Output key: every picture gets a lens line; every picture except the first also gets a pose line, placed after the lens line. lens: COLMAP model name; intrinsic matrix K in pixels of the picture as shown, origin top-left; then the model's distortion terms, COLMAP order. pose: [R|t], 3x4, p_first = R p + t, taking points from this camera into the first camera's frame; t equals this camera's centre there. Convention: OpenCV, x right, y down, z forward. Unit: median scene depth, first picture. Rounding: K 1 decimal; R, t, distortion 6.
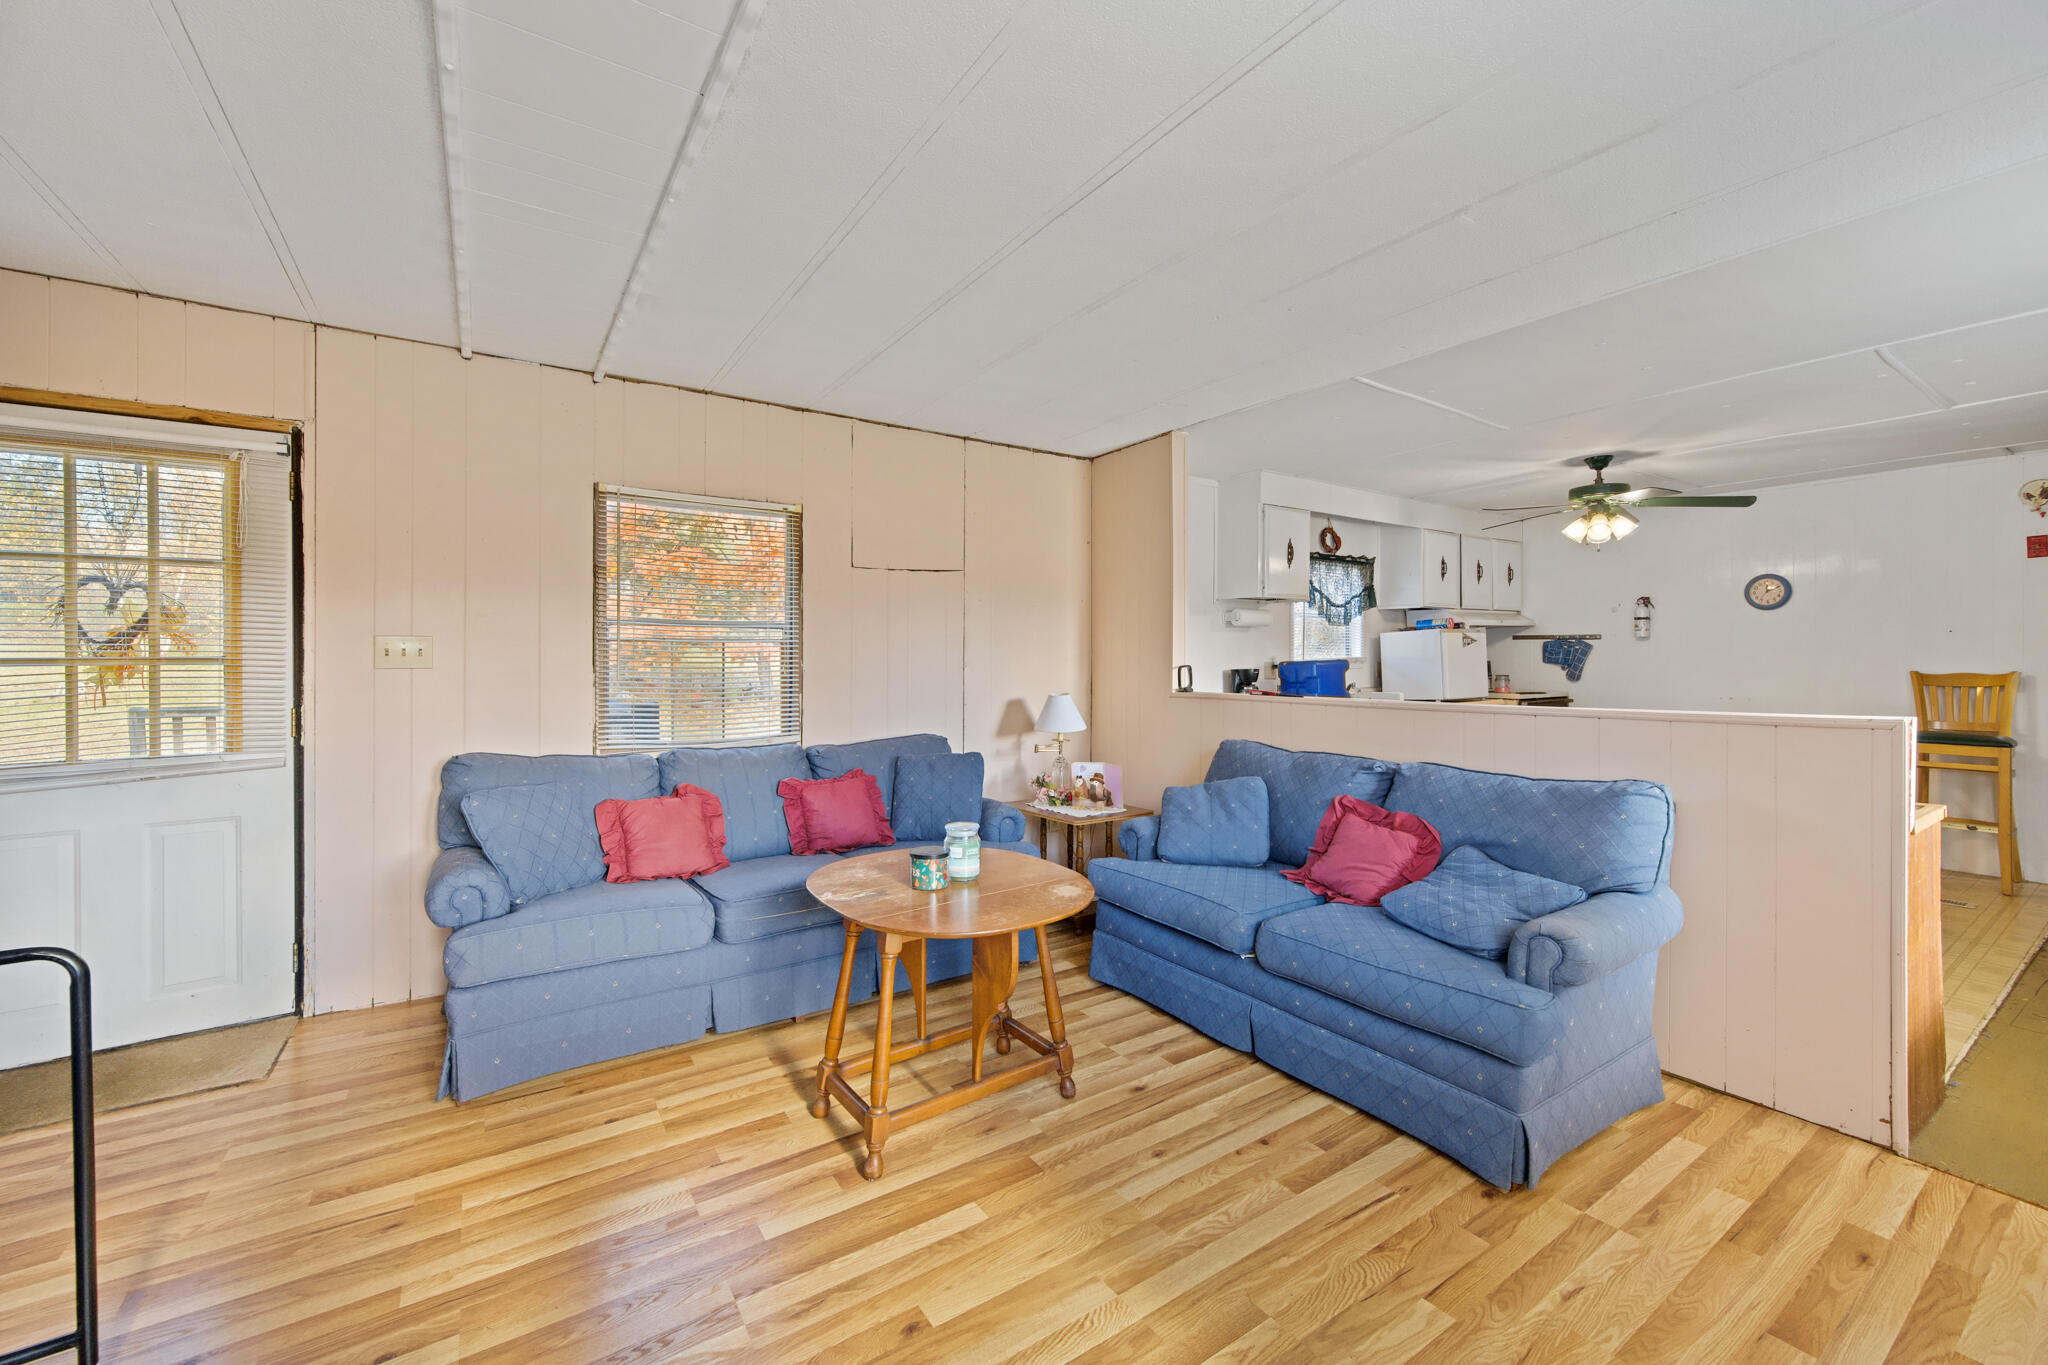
lens RADIAL K [[815.8, 0, 1025.3], [0, 815.8, 660.1], [0, 0, 1]] dist [-0.002206, -0.000046]
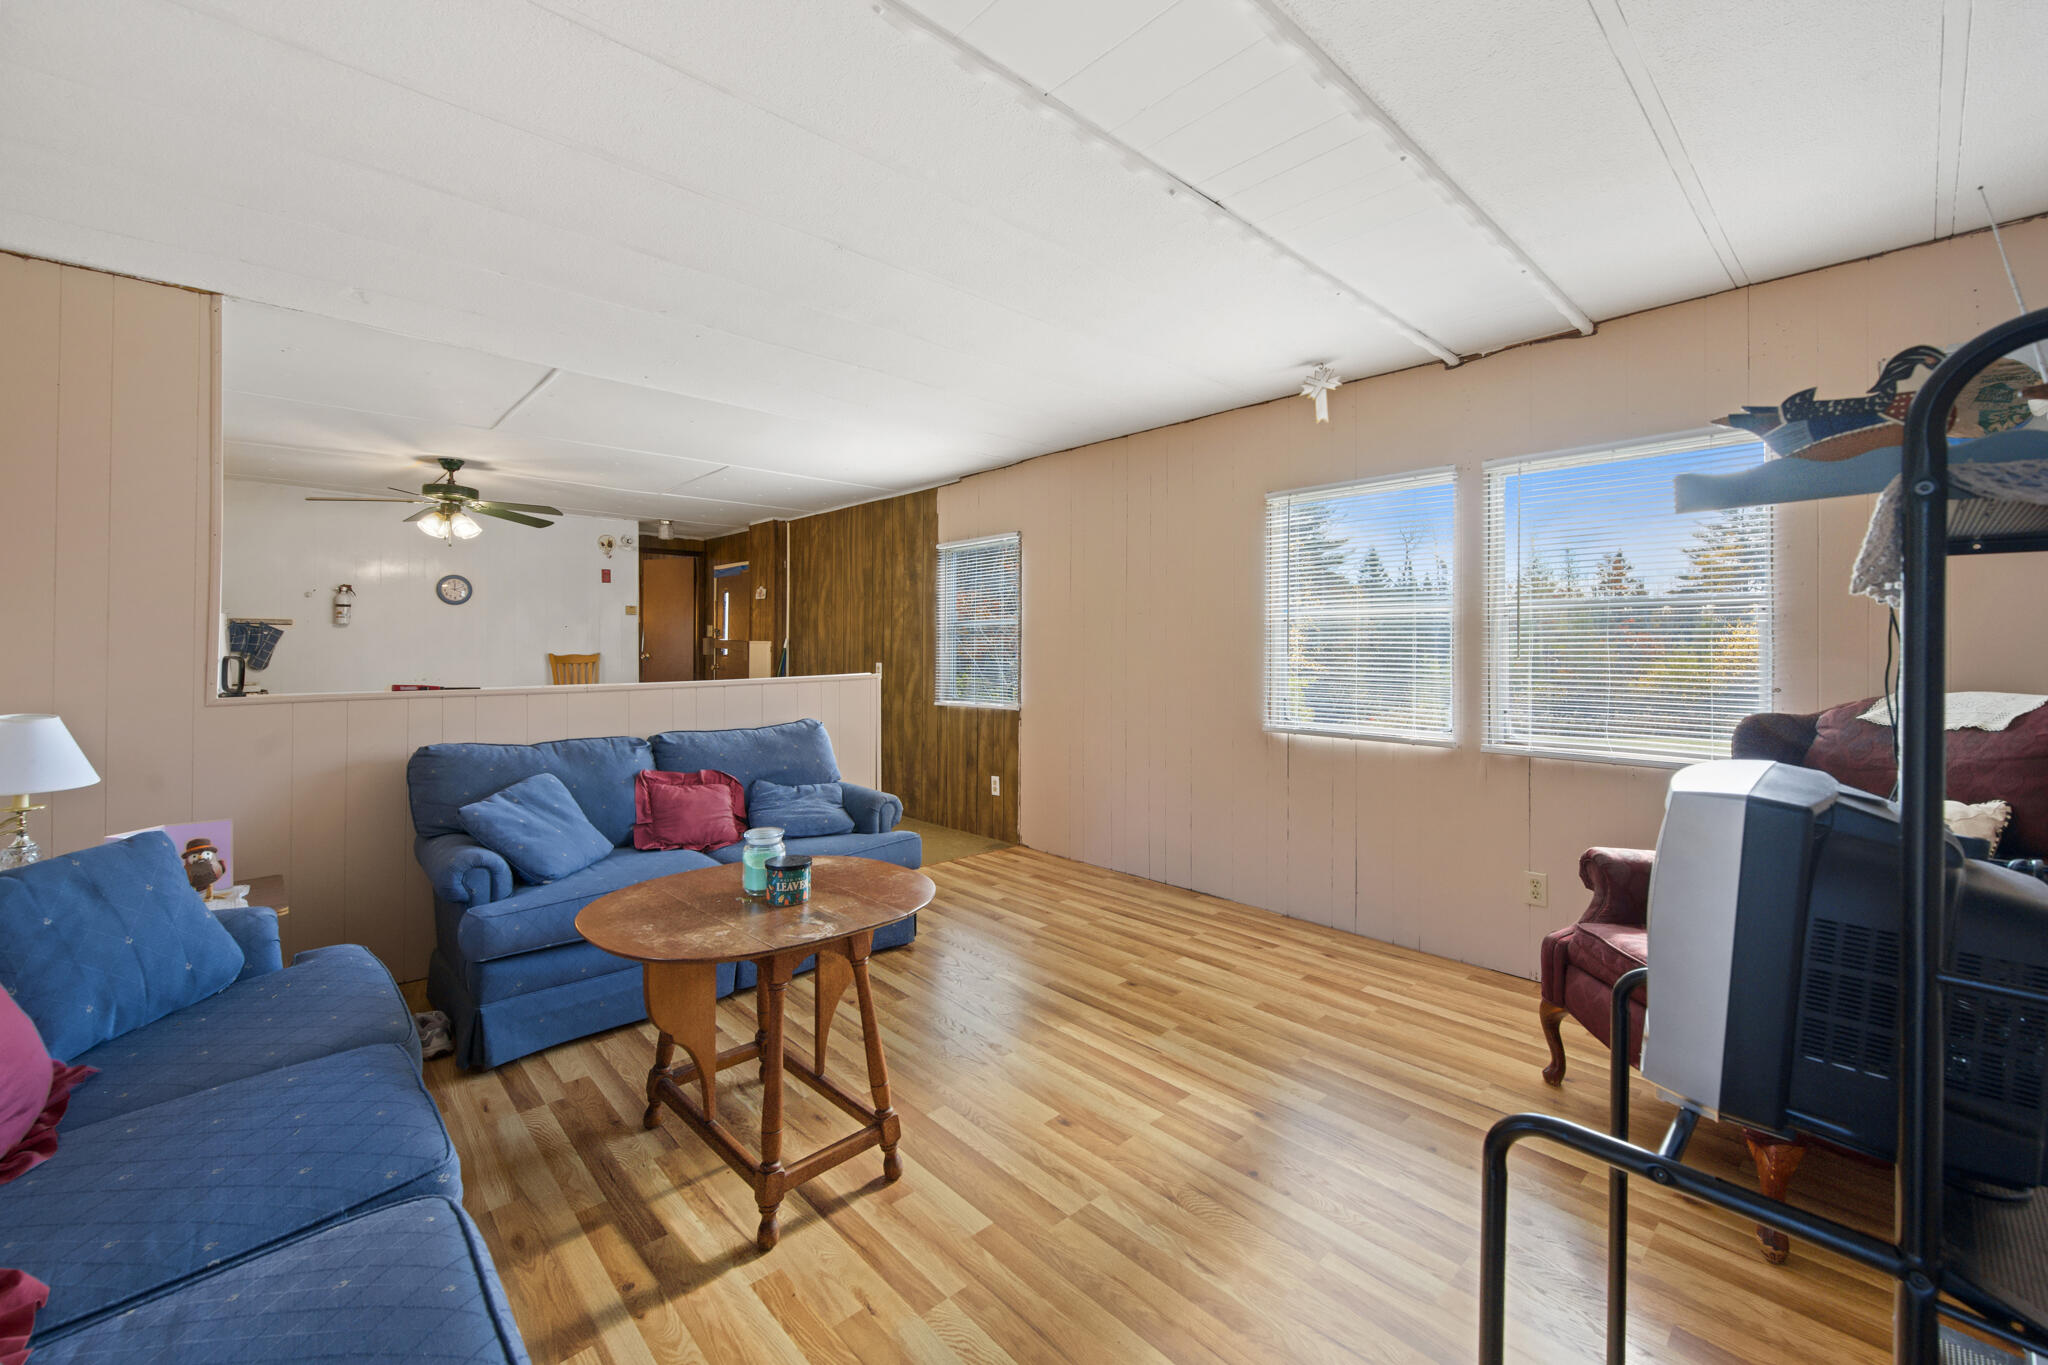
lens RADIAL K [[820.2, 0, 1019.7], [0, 820.2, 644.7], [0, 0, 1]] dist [-0.000711, -0.000274]
pose [[-0.155459, -0.001129, 0.987842, -0.549503], [0.003348, 0.999993, 0.001669, -0.001985], [-0.987837, 0.003567, -0.155455, 0.465766]]
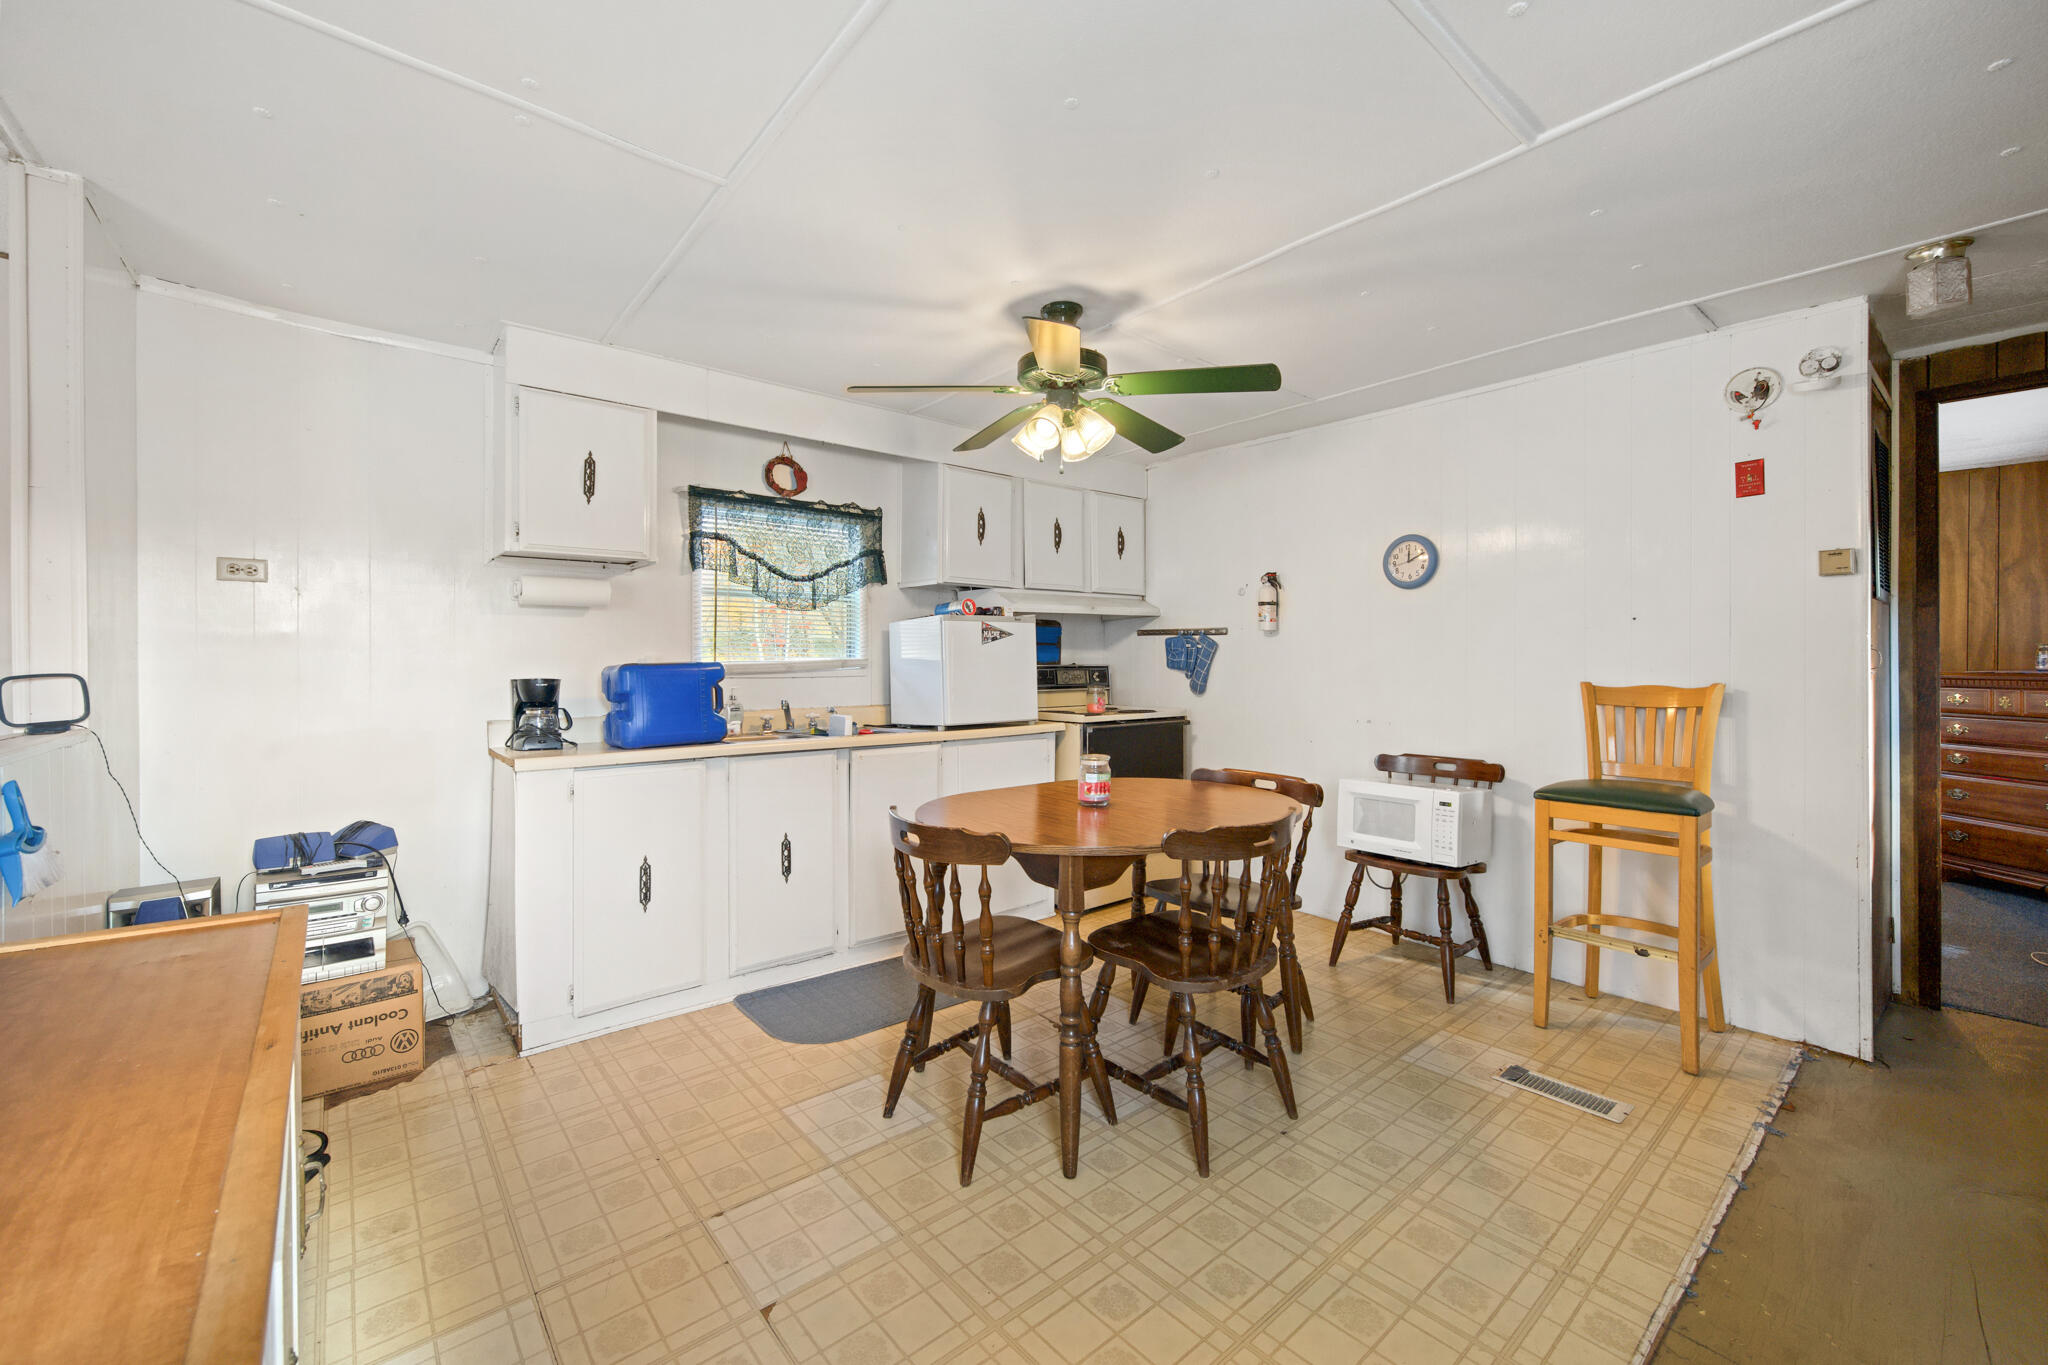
lens RADIAL K [[814.8, 0, 1021.0], [0, 814.8, 659.8], [0, 0, 1]] dist [-0.000205, 0.000003]
pose [[0.994555, 0.002371, 0.104189, 0.683257], [-0.001739, 0.999980, -0.006154, 0.000906], [-0.104201, 0.005940, 0.994538, 0.482201]]
